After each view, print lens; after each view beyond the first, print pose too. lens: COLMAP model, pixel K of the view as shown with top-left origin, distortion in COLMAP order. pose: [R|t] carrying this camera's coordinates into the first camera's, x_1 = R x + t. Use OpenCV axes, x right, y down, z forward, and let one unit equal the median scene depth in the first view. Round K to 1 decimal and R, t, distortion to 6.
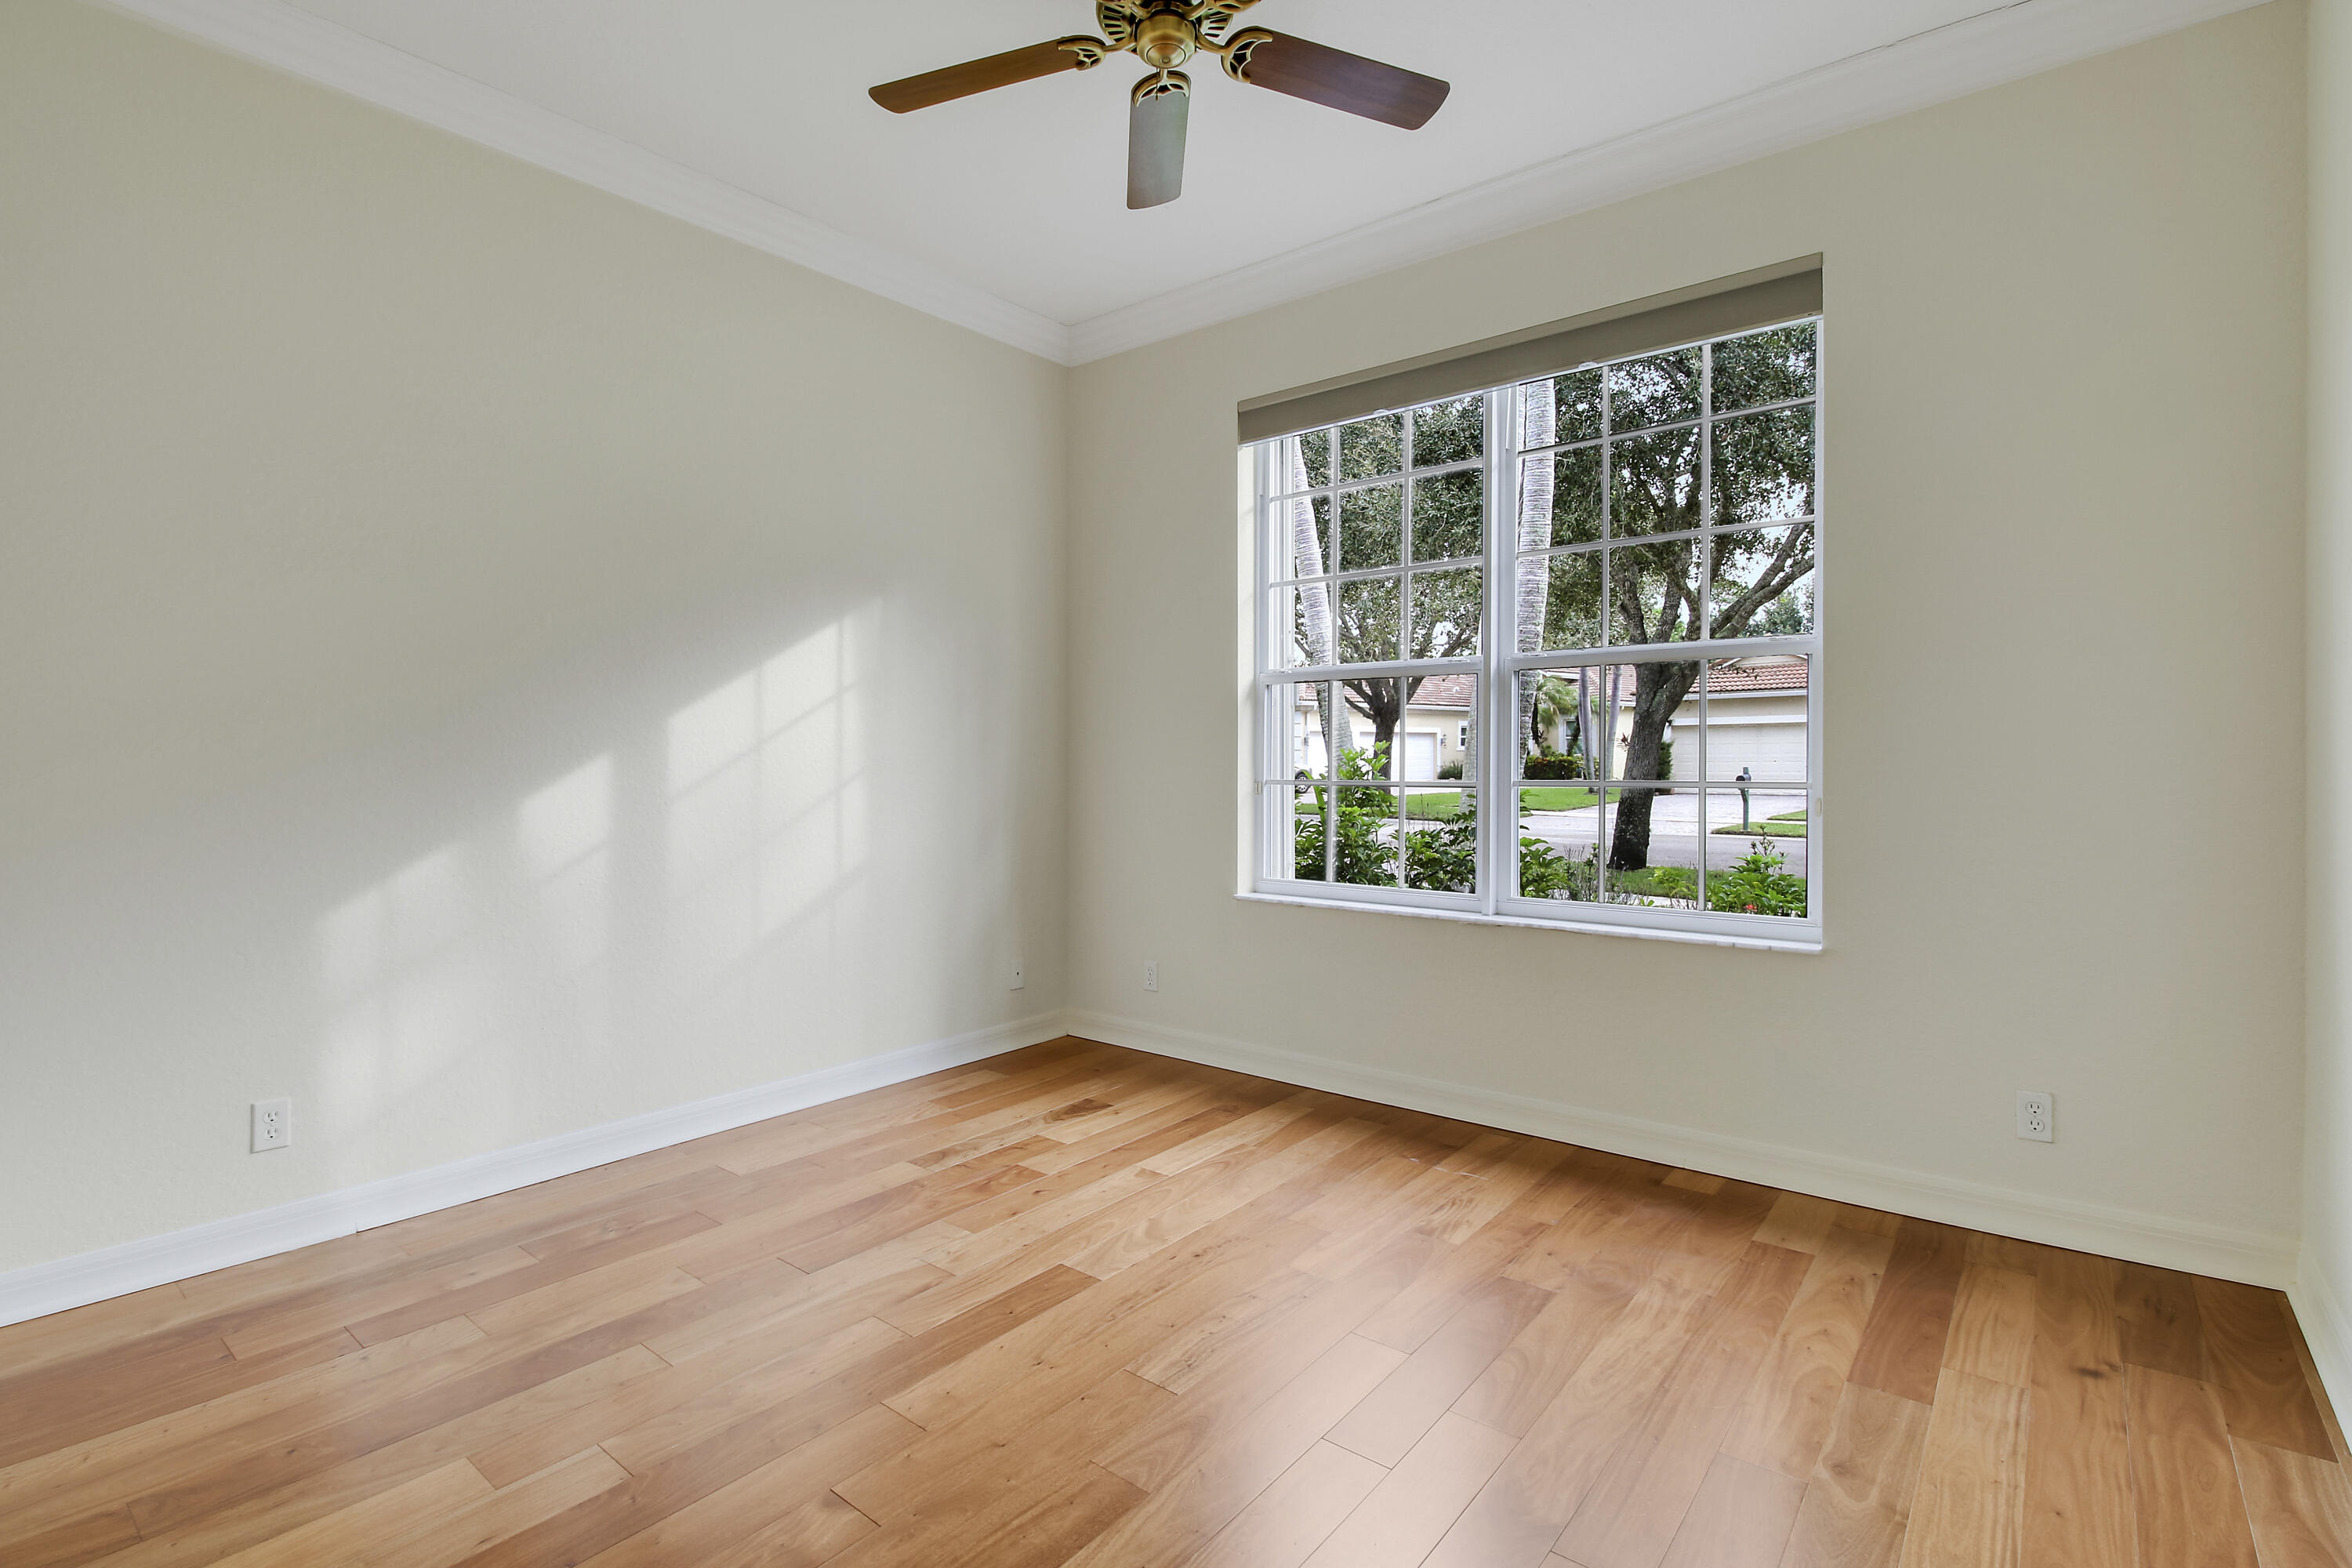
lens RADIAL K [[1107.4, 0, 1201.5], [0, 1107.4, 740.7], [0, 0, 1]] dist [-0.002016, -0.013449]
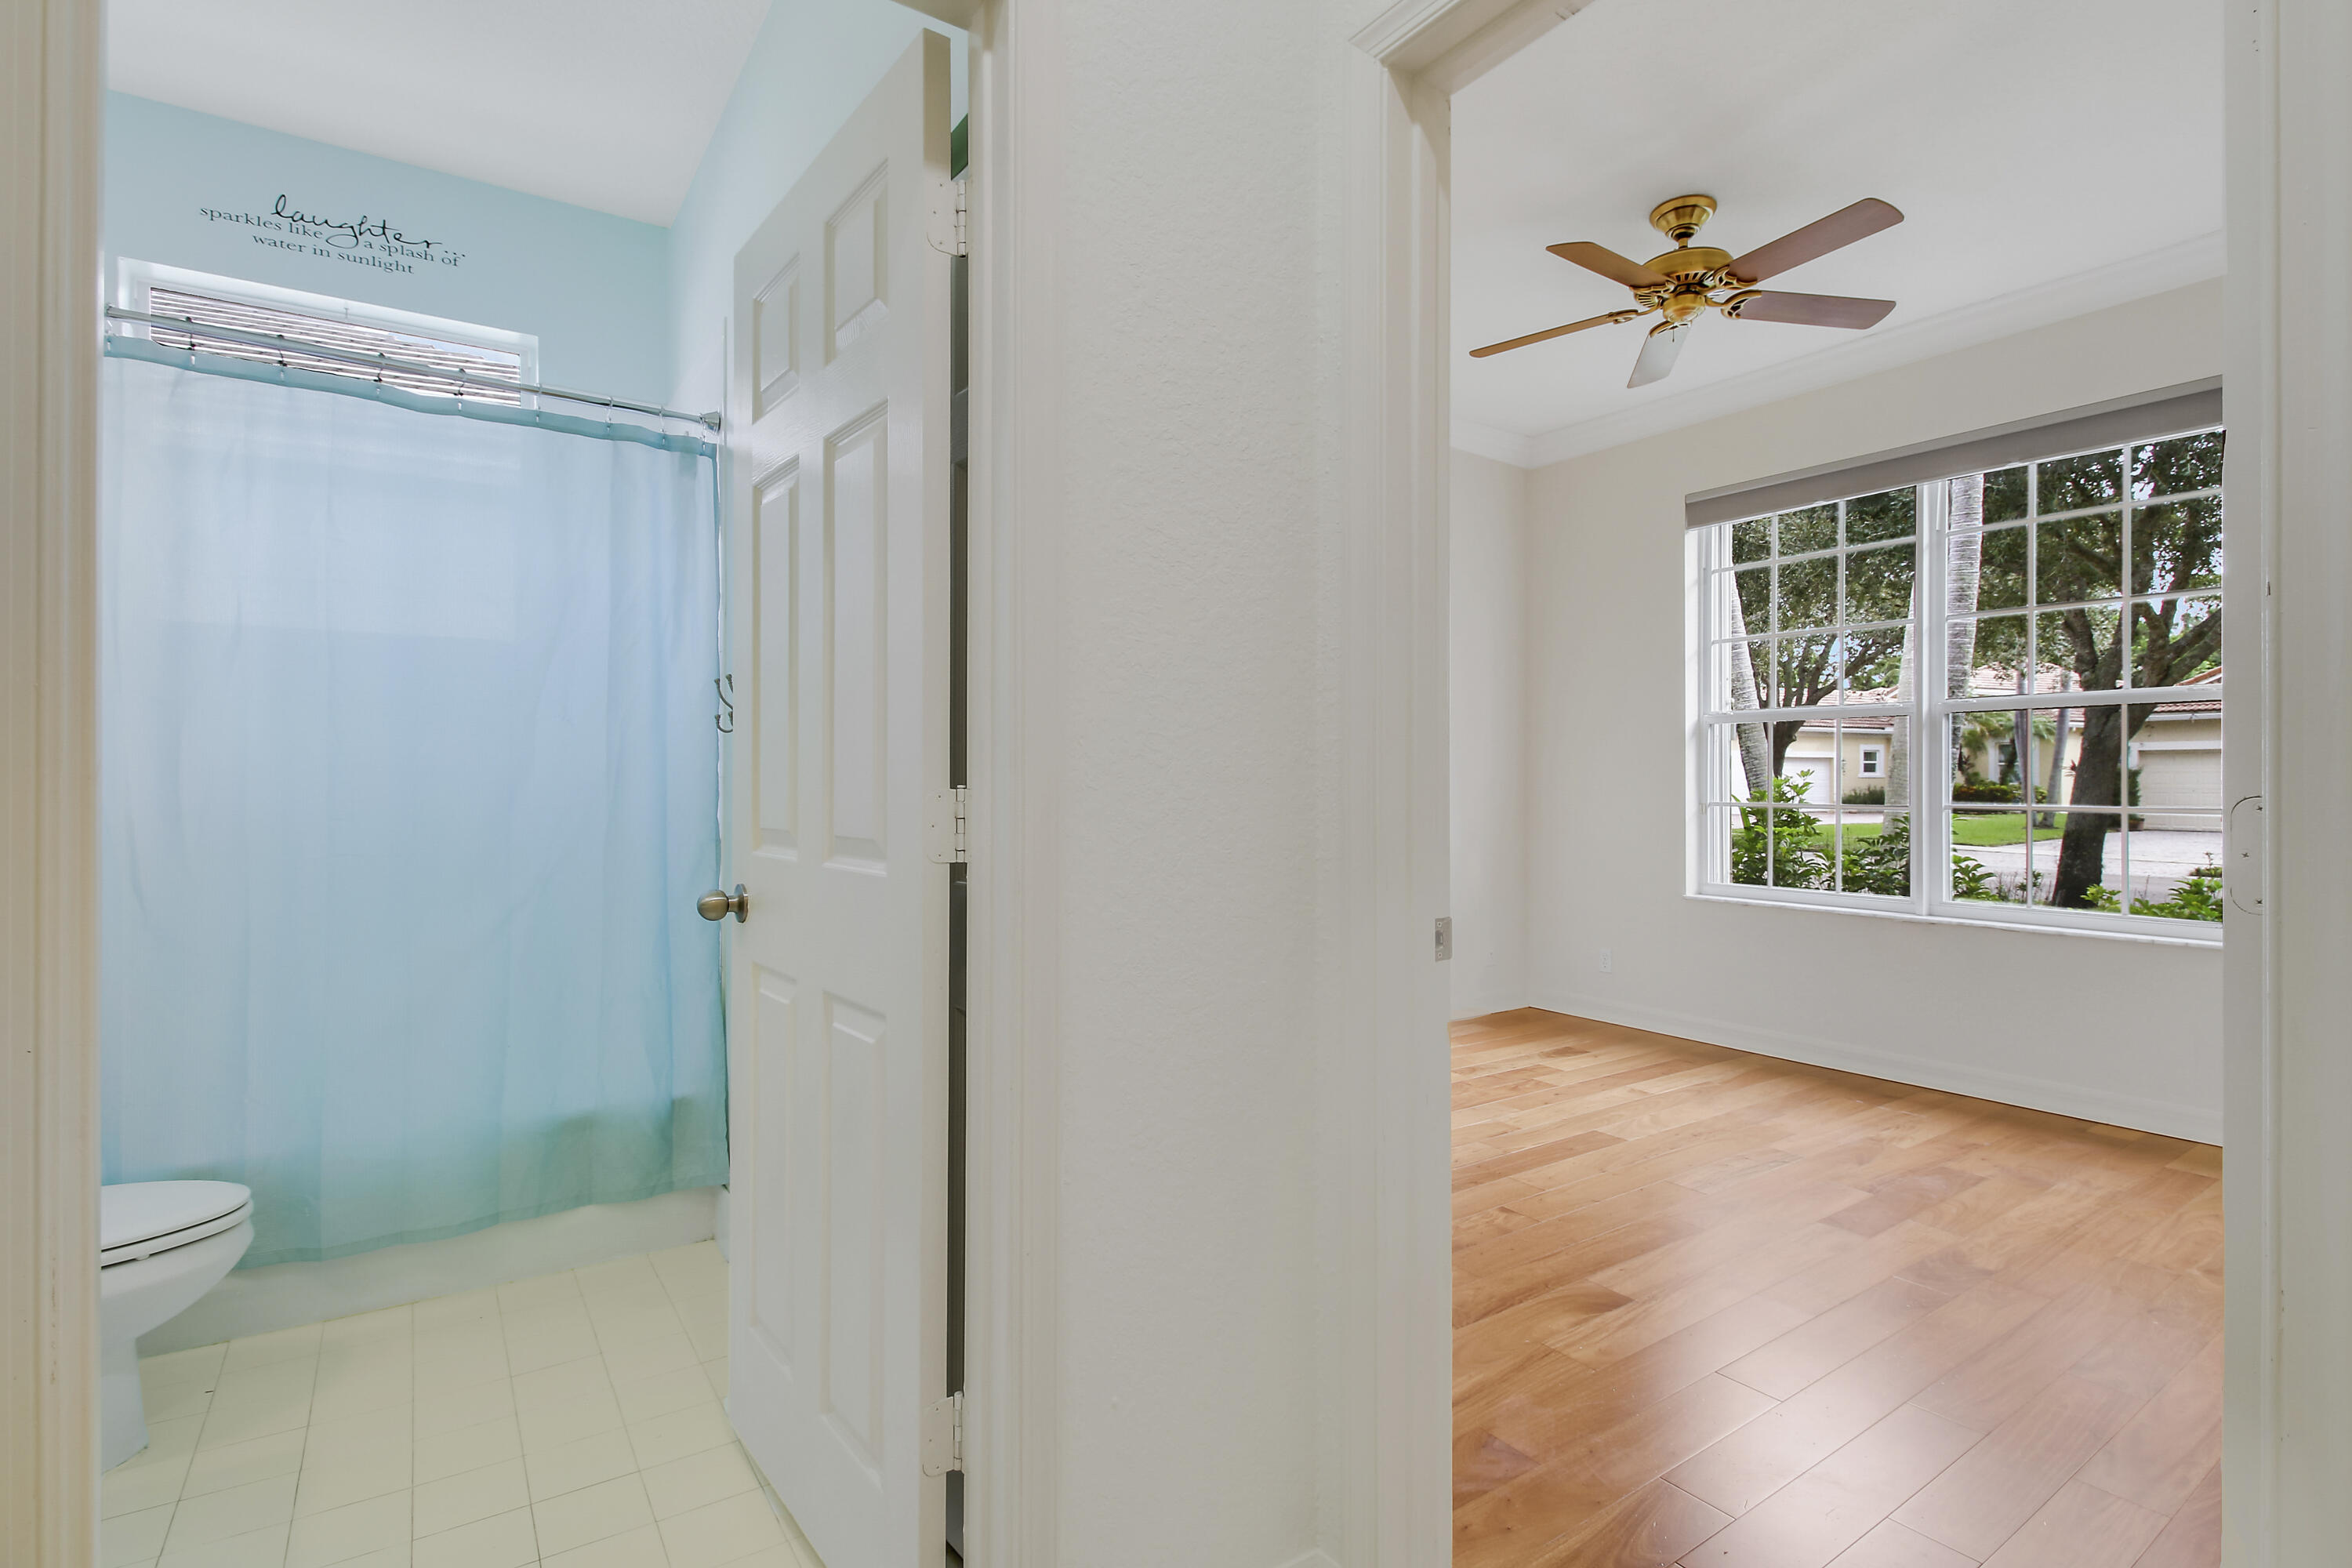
lens RADIAL K [[1084.8, 0, 1242.0], [0, 1084.8, 751.5], [0, 0, 1]] dist [0.037981, -0.035743]
pose [[0.959236, -0.001542, -0.282602, -0.105866], [-0.002019, 0.999922, -0.012311, -0.005060], [0.282599, 0.012380, 0.959158, -0.331335]]
